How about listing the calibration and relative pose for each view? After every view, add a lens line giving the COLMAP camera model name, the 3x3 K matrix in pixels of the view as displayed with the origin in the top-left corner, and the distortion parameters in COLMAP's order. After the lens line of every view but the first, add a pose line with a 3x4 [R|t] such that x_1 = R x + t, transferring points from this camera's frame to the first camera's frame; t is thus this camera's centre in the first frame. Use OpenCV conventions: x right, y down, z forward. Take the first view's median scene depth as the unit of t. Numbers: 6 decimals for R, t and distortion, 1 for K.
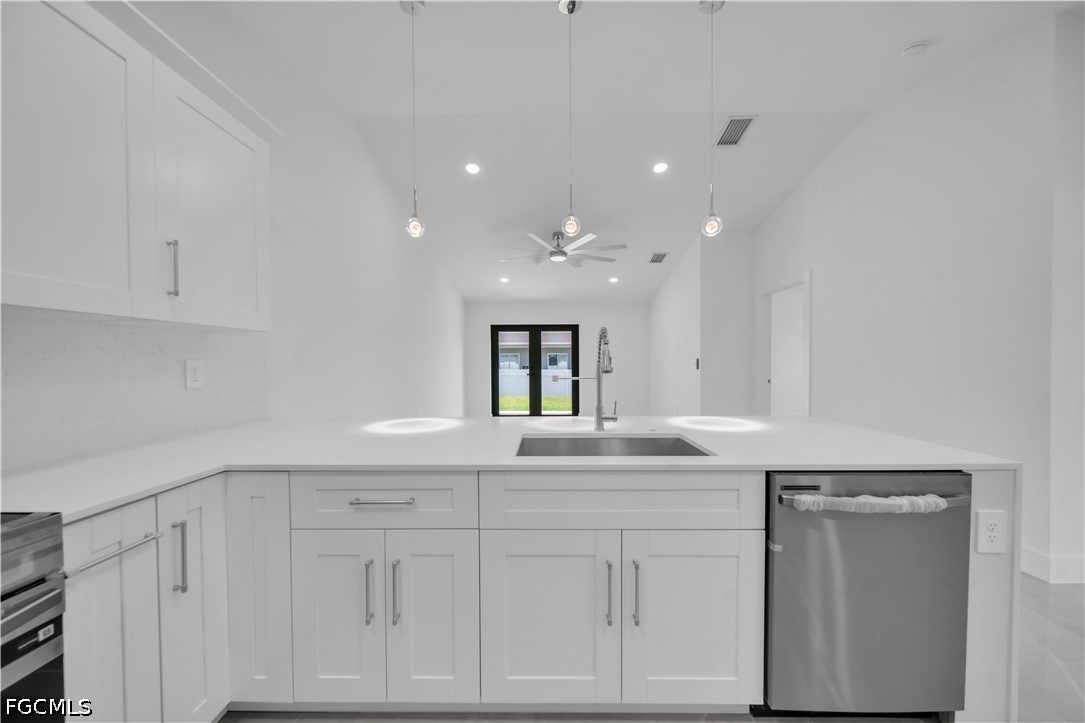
lens RADIAL K [[374.2, 0, 545.9], [0, 374.2, 368.2], [0, 0, 1]] dist [0.000618, -0.000257]
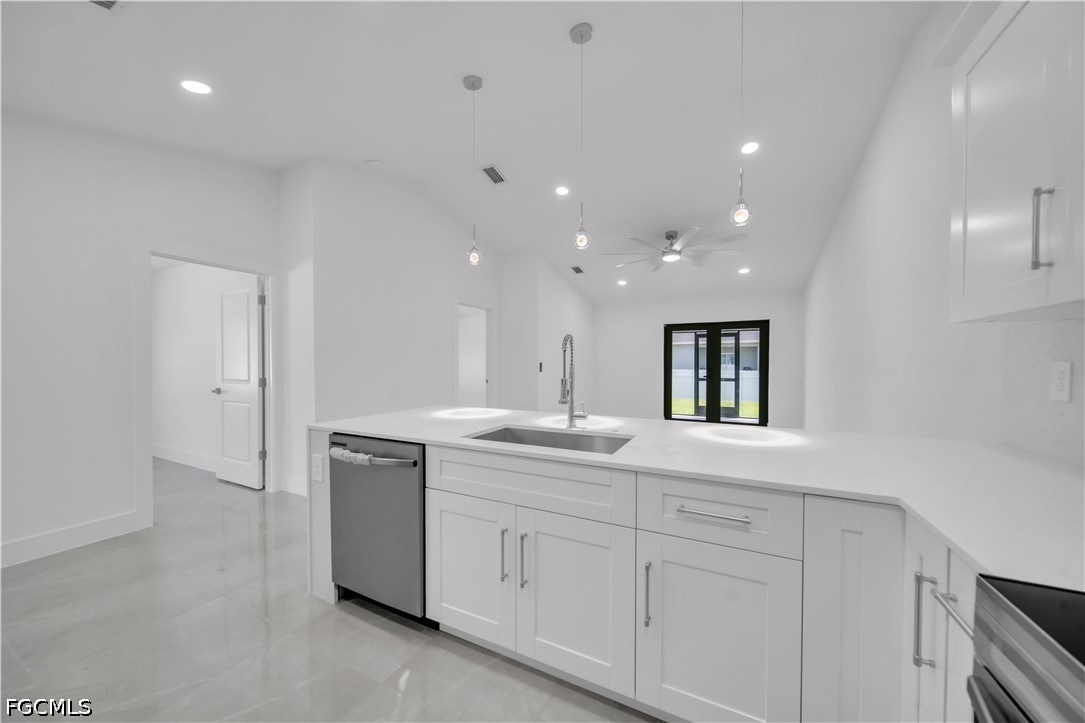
lens RADIAL K [[368.0, 0, 541.3], [0, 368.0, 365.6], [0, 0, 1]] dist [-0.020304, -0.000028]
pose [[0.889157, 0.003269, -0.457590, 0.168764], [-0.008459, 0.999921, -0.009294, -0.000526], [0.457524, 0.012135, 0.889115, 0.000726]]
